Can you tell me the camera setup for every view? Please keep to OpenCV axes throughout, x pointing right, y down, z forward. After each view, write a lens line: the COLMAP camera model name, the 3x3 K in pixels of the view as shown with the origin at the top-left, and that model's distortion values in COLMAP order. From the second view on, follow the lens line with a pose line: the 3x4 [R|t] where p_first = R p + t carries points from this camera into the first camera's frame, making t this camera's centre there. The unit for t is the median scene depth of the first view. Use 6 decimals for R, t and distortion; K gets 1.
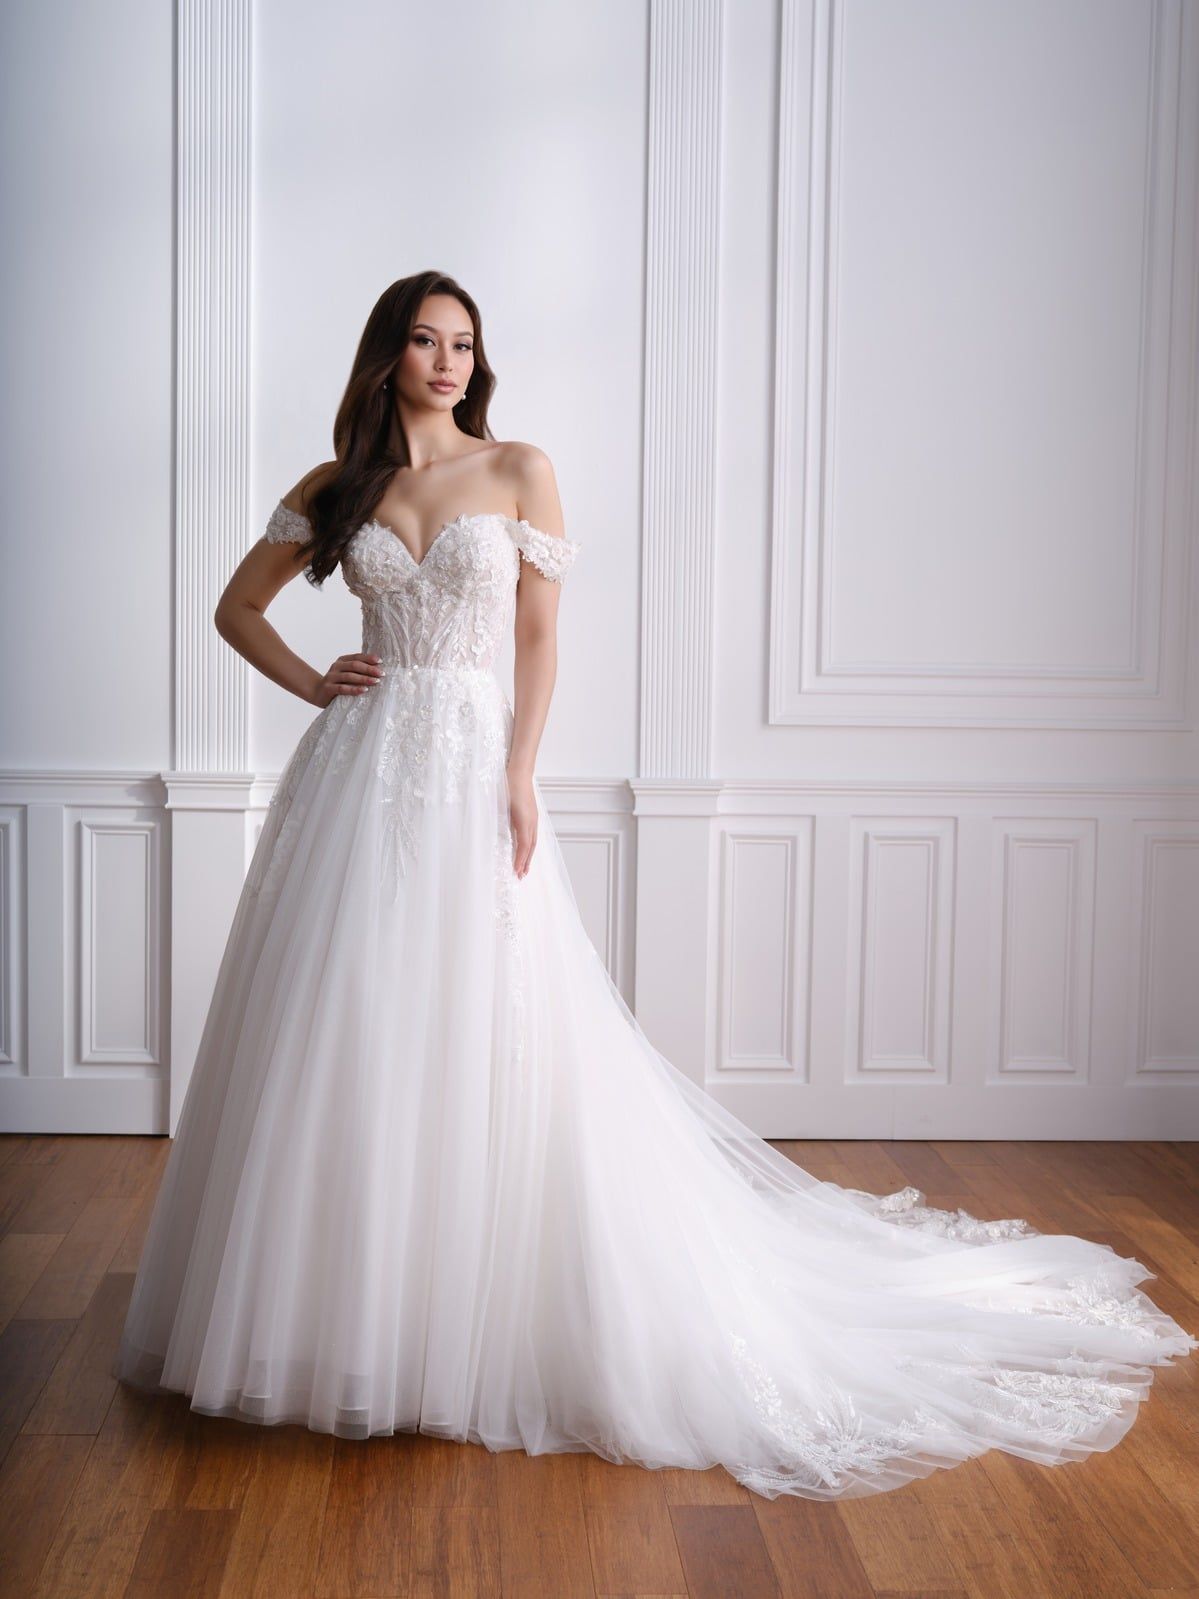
lens RADIAL K [[2346.1, 0, 602.1], [0, 2346.1, 772.9], [0, 0, 1]] dist [0.011396, 0.000000]
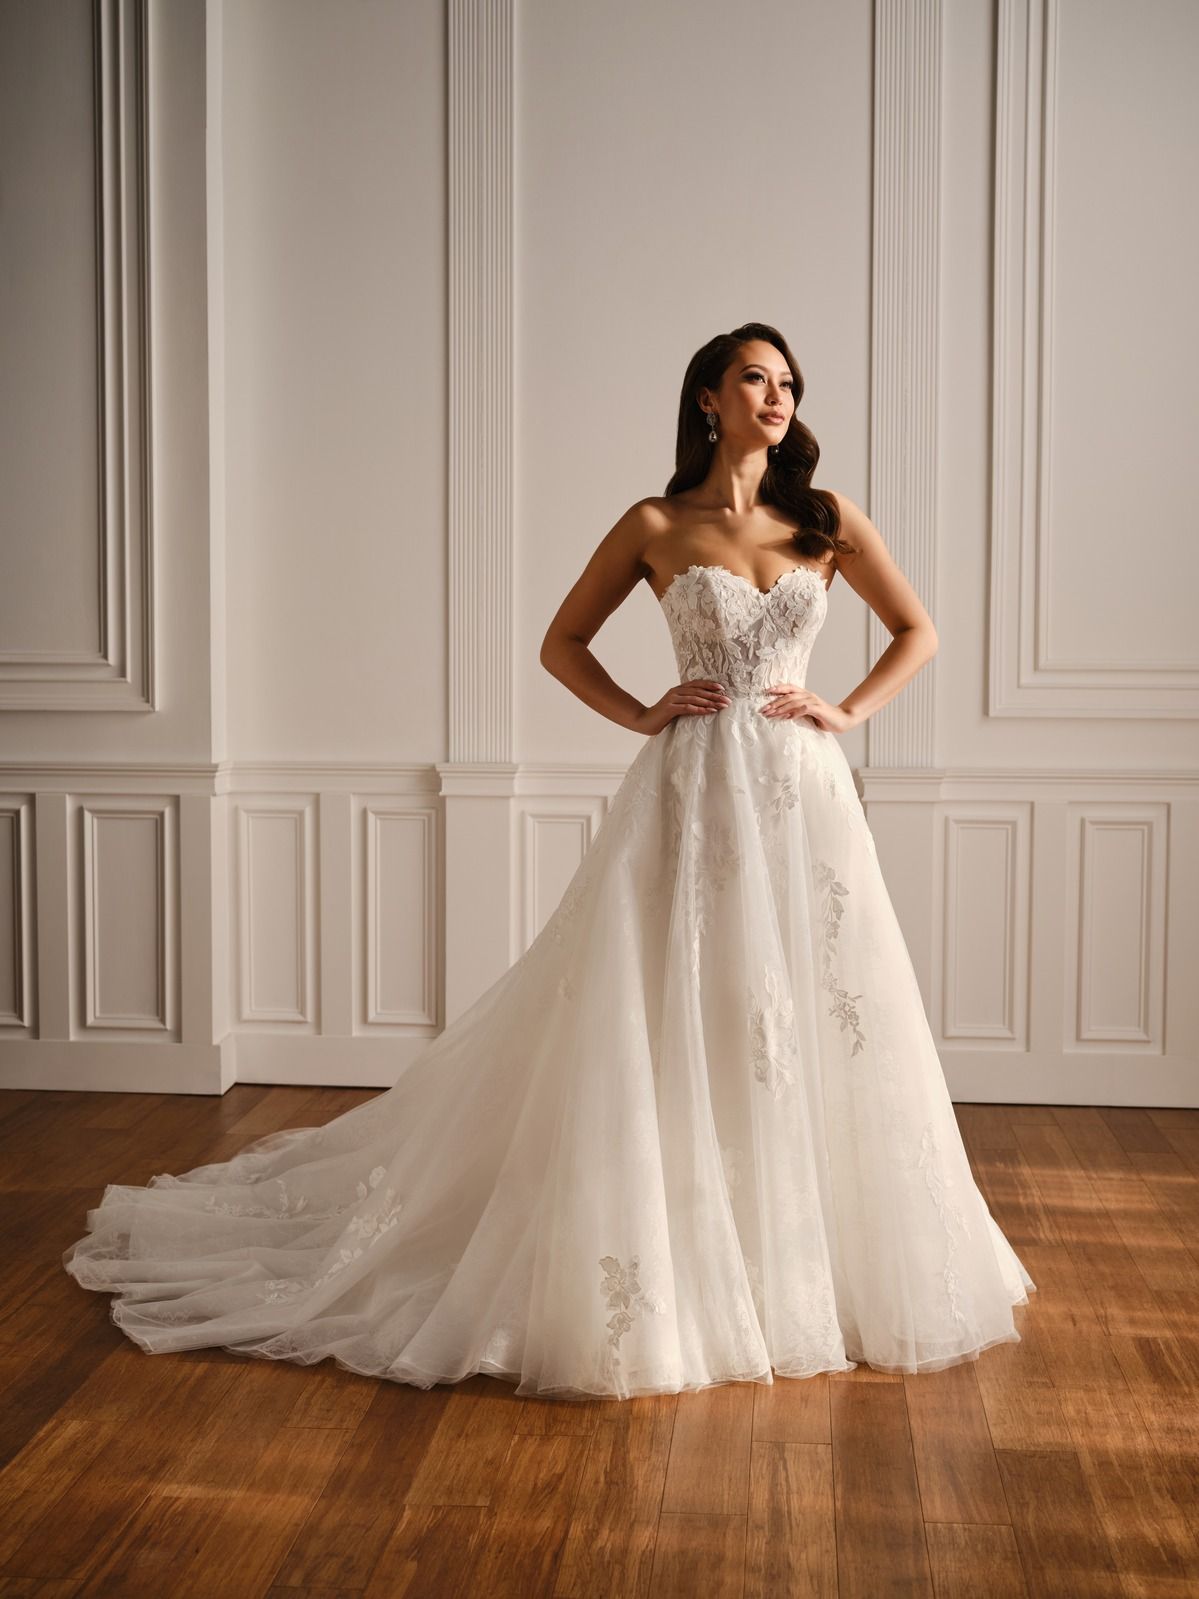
lens RADIAL K [[2346.1, 0, 594.2], [0, 2346.1, 798.2], [0, 0, 1]] dist [0.011396, 0.000000]
pose [[0.989048, -0.002299, -0.147579, 0.051140], [0.002433, 0.999997, 0.000728, 0.015366], [0.147577, -0.001079, 0.989050, -0.092818]]
